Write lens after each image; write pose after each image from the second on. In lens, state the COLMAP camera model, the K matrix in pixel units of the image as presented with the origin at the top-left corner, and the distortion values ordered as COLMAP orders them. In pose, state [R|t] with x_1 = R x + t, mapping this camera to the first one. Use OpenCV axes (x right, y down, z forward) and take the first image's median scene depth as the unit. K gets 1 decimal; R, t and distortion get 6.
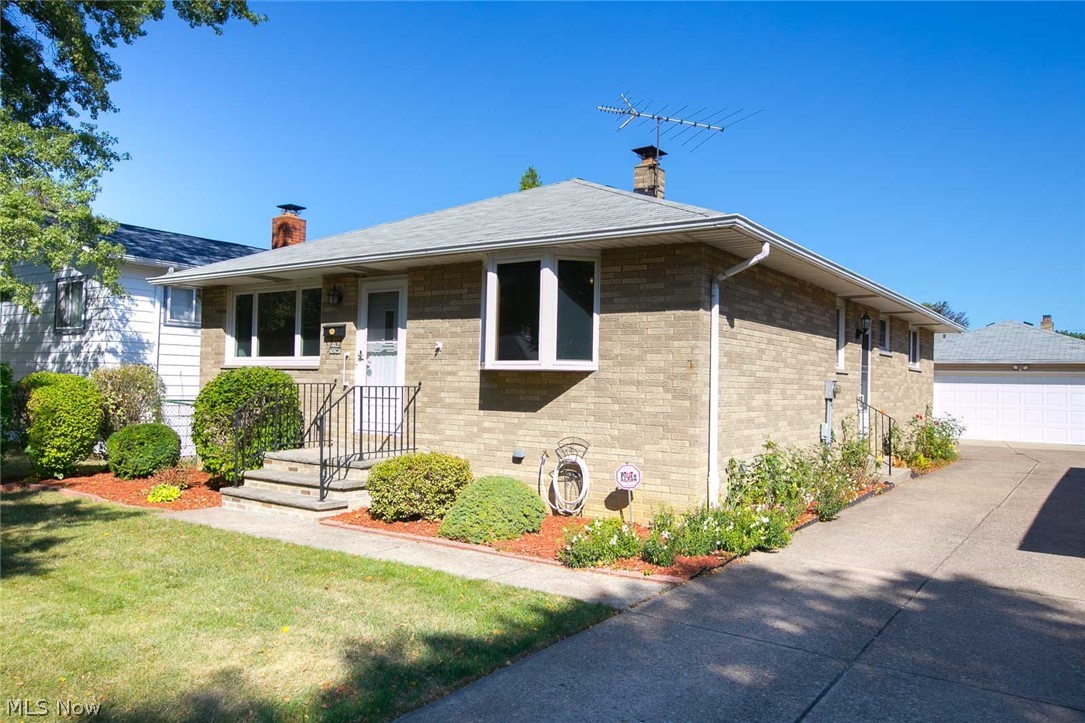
lens RADIAL K [[805.1, 0, 512.8], [0, 805.1, 361.0], [0, 0, 1]] dist [-0.042228, 0.087474]
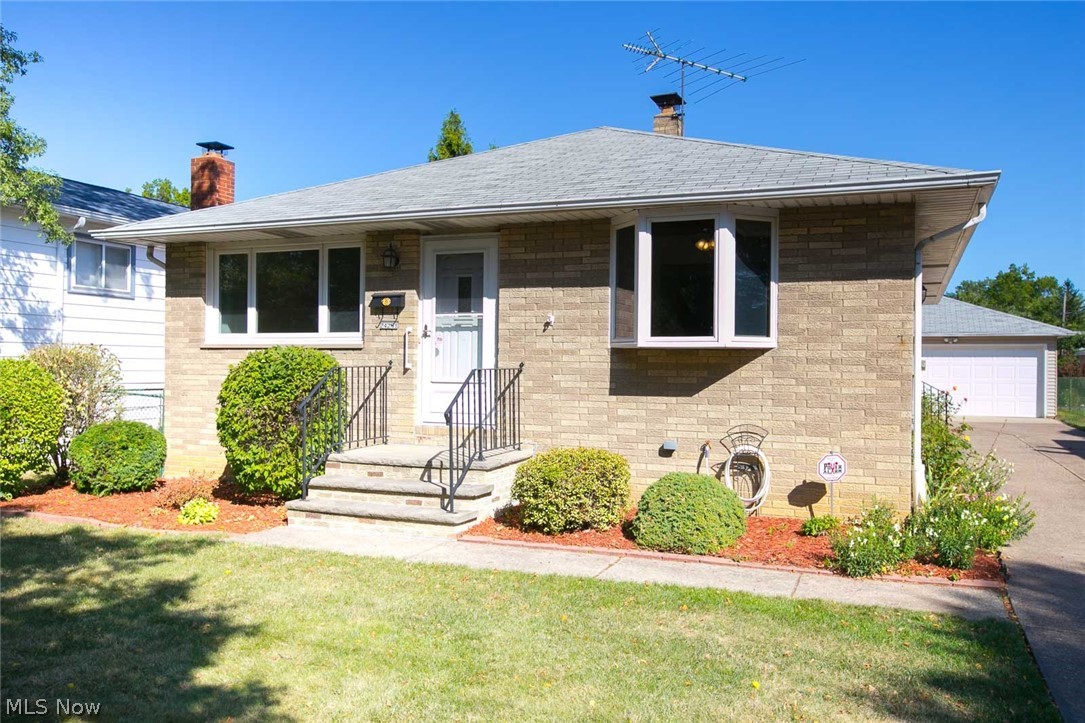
lens RADIAL K [[896.9, 0, 514.8], [0, 896.9, 360.3], [0, 0, 1]] dist [-0.025883, 0.091300]
pose [[0.974159, -0.011211, 0.225586, -0.350918], [0.004954, 0.999588, 0.028285, -0.002920], [-0.225810, -0.026437, 0.973813, 0.106524]]
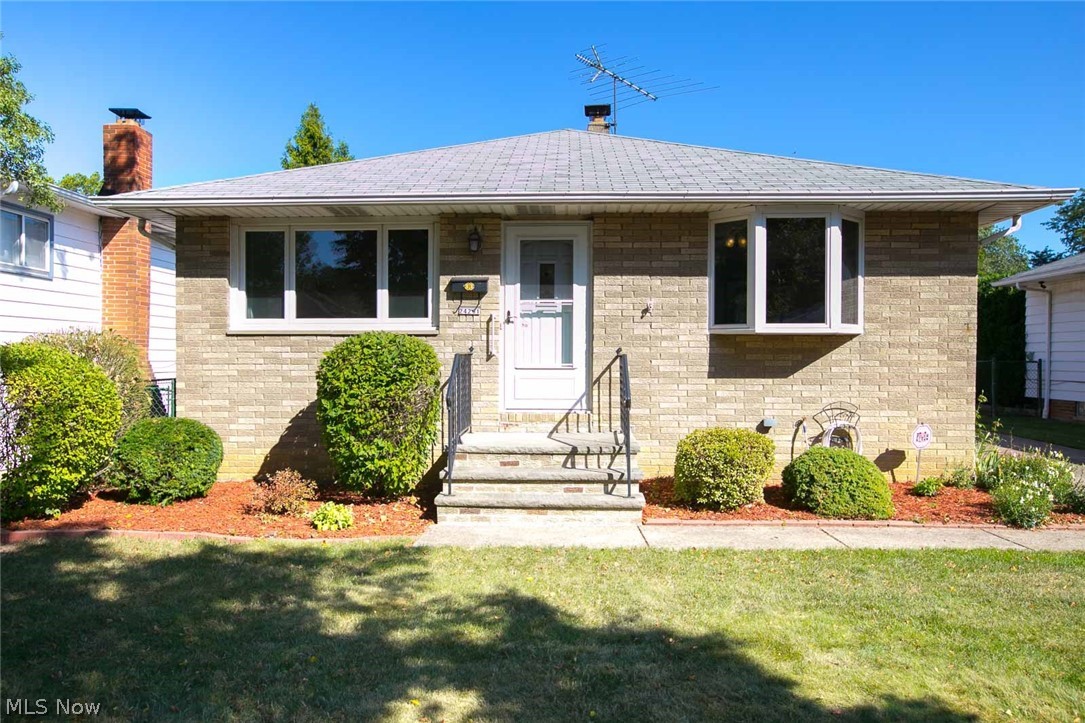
lens RADIAL K [[805.1, 0, 512.8], [0, 805.1, 361.0], [0, 0, 1]] dist [-0.042228, 0.087474]
pose [[0.839113, -0.022434, 0.543494, -0.716036], [-0.000135, 0.999141, 0.041451, 0.004146], [-0.543957, -0.034855, 0.838389, 0.363821]]
